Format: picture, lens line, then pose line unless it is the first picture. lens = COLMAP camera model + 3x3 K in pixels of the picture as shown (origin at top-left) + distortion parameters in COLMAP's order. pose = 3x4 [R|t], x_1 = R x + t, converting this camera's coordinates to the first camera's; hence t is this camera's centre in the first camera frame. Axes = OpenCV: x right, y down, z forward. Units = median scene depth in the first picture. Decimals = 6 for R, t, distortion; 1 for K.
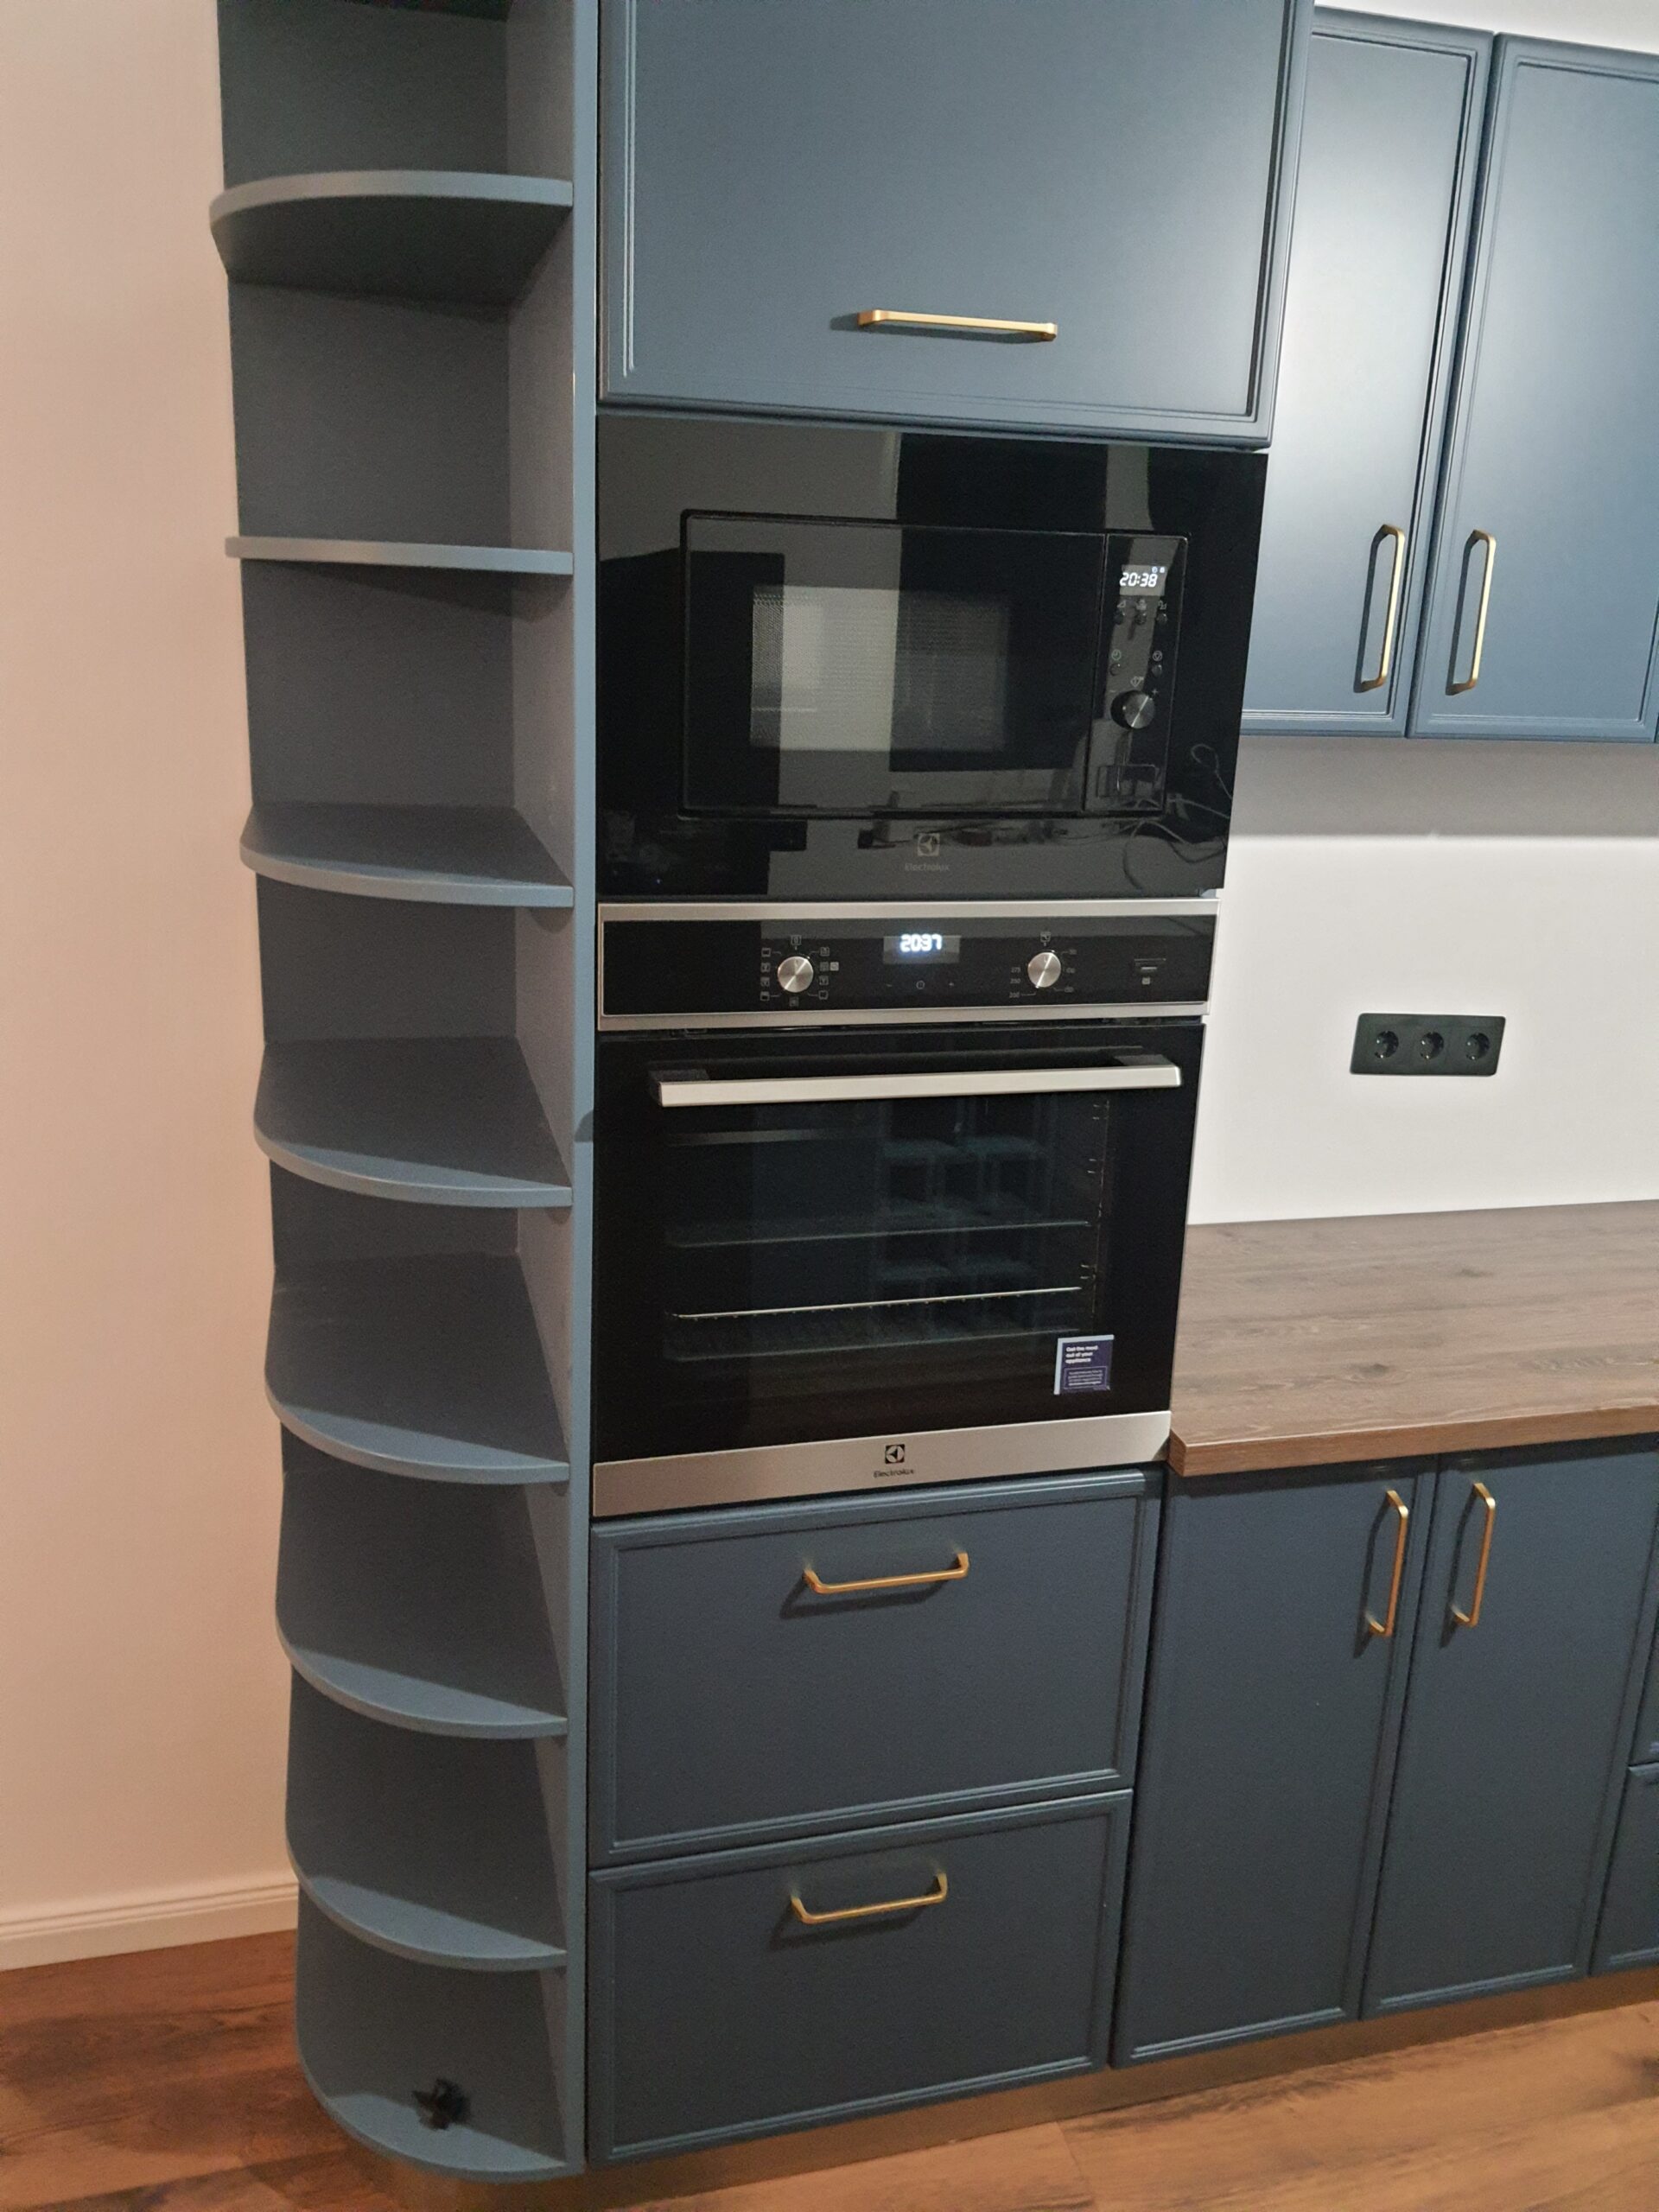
lens RADIAL K [[1726.8, 0, 829.5], [0, 1726.8, 1106.0], [0, 0, 1]] dist [0.067969, -0.117018]
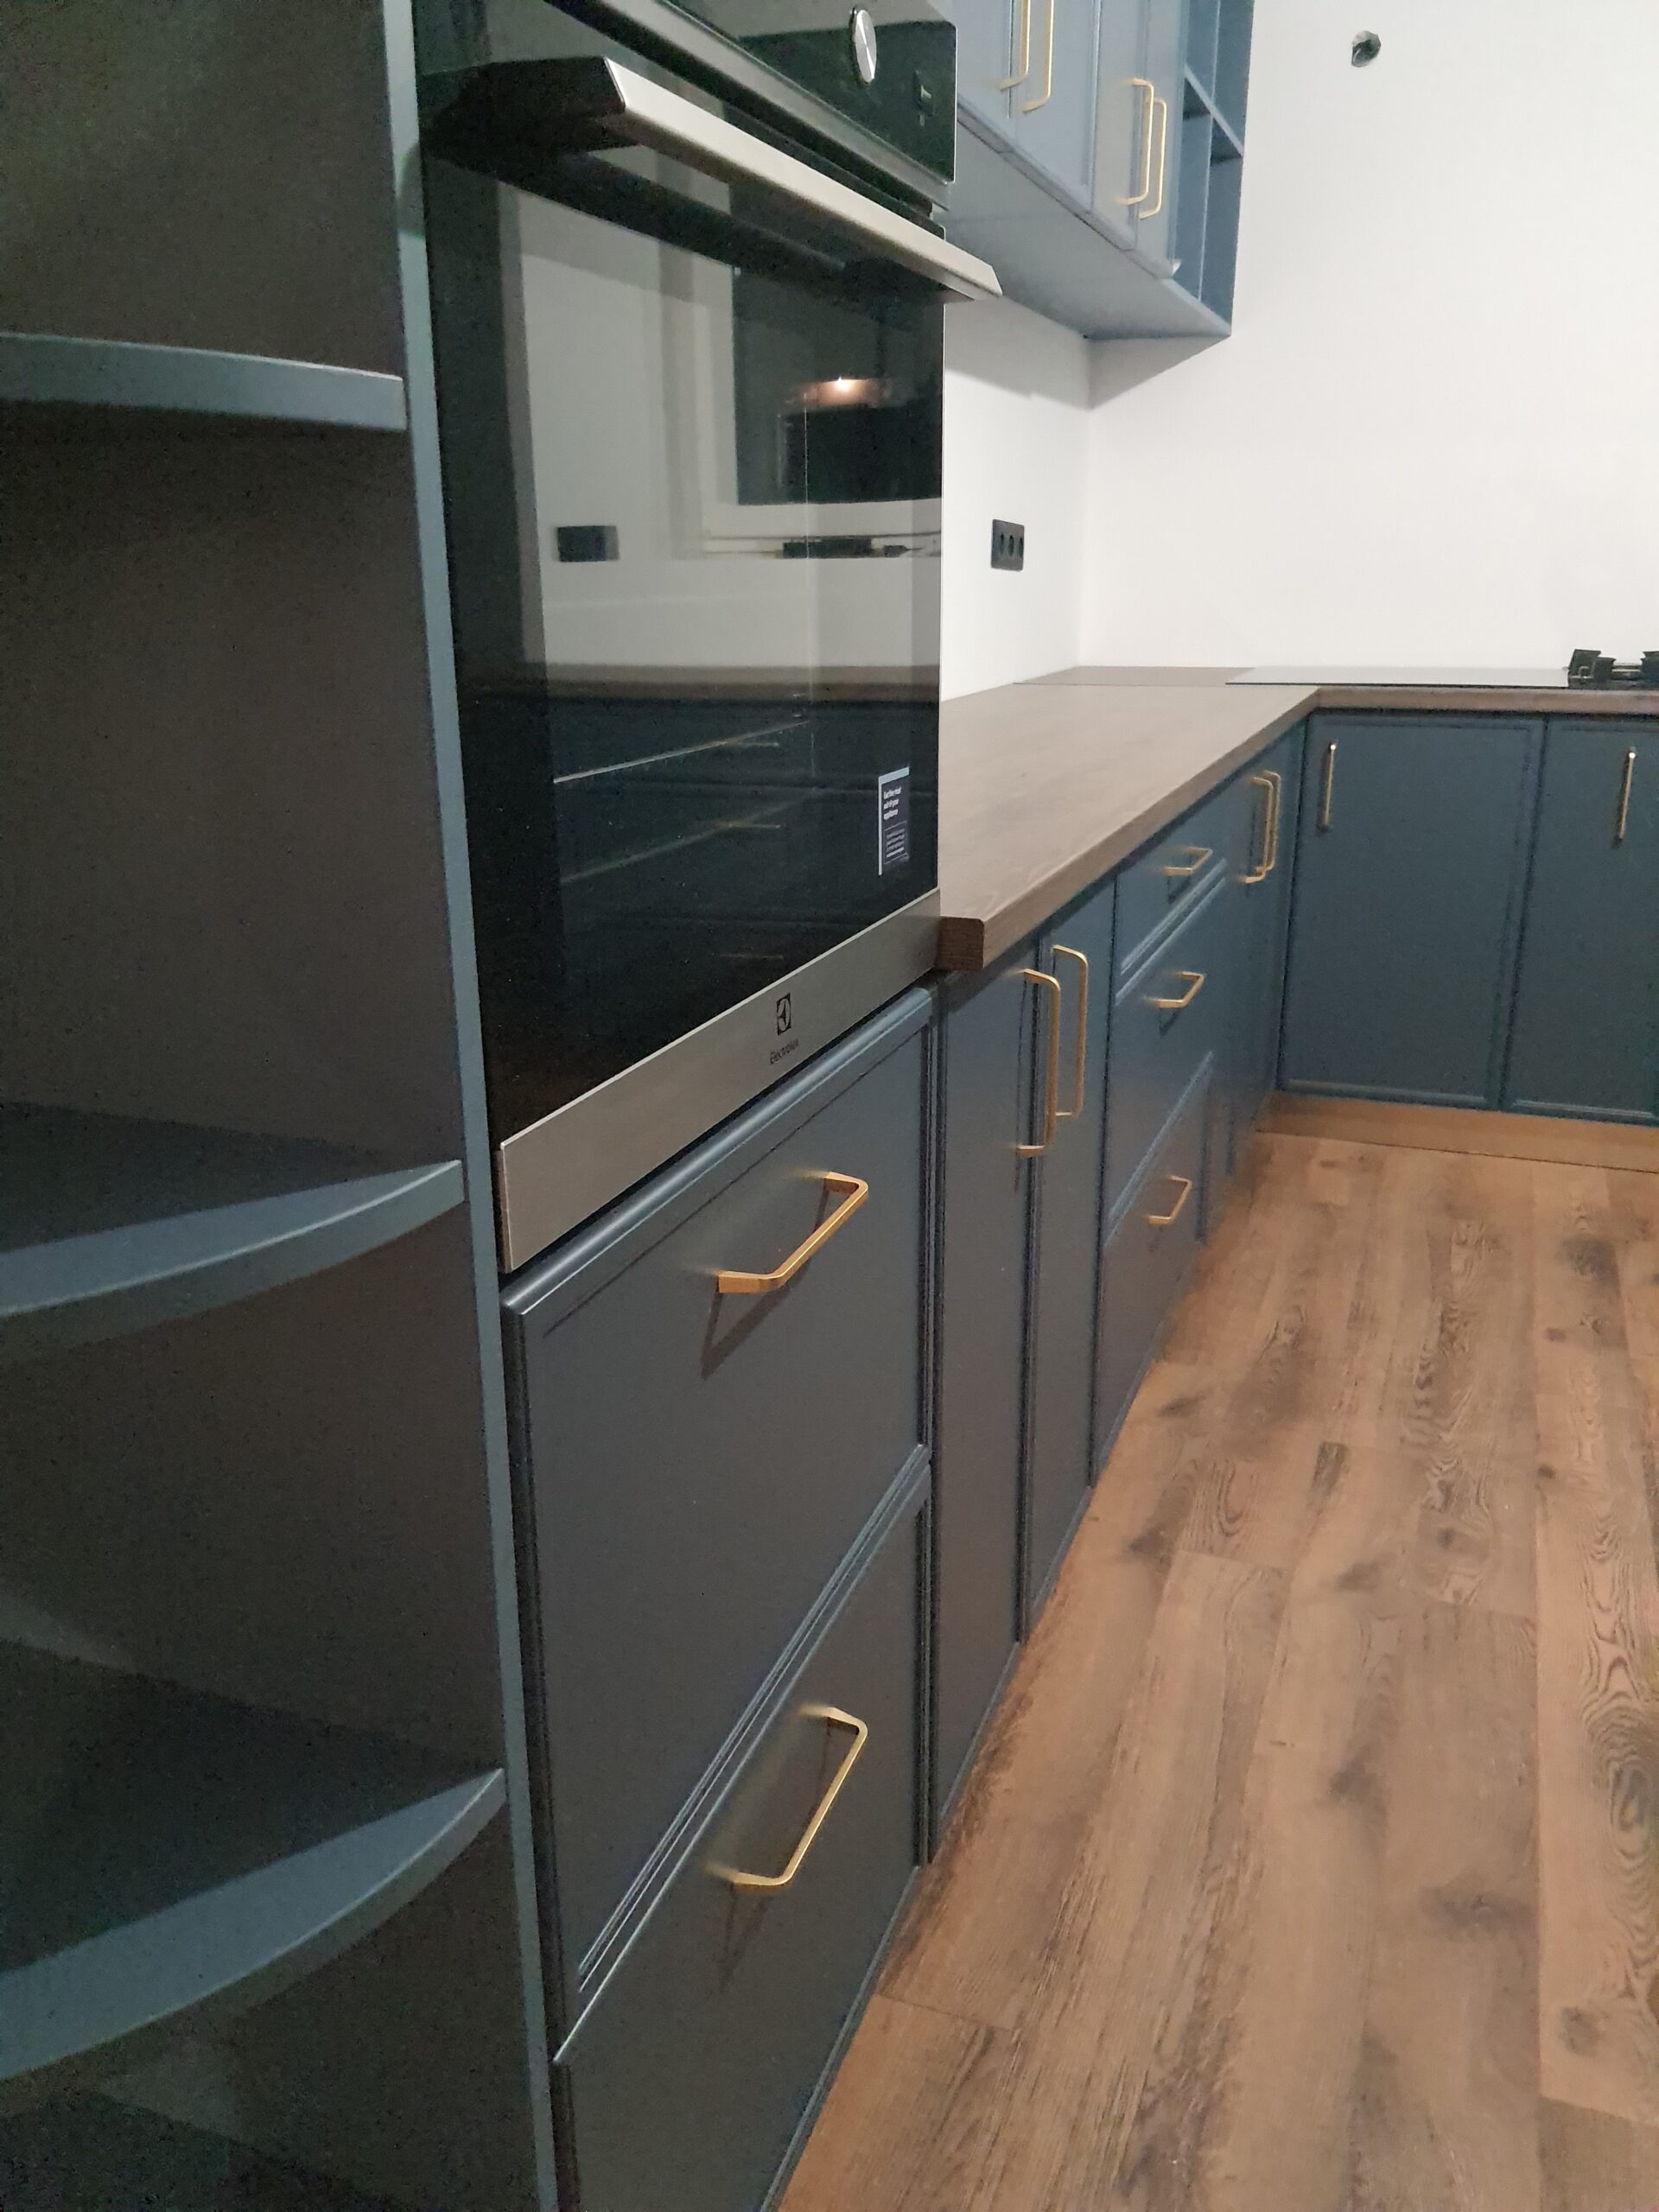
lens RADIAL K [[1726.8, 0, 829.5], [0, 1726.8, 1106.0], [0, 0, 1]] dist [0.067969, -0.117018]
pose [[0.582837, -0.280391, 0.762681, -0.396181], [0.239776, 0.956133, 0.168277, 0.145771], [-0.776408, 0.084794, 0.624501, 0.674124]]
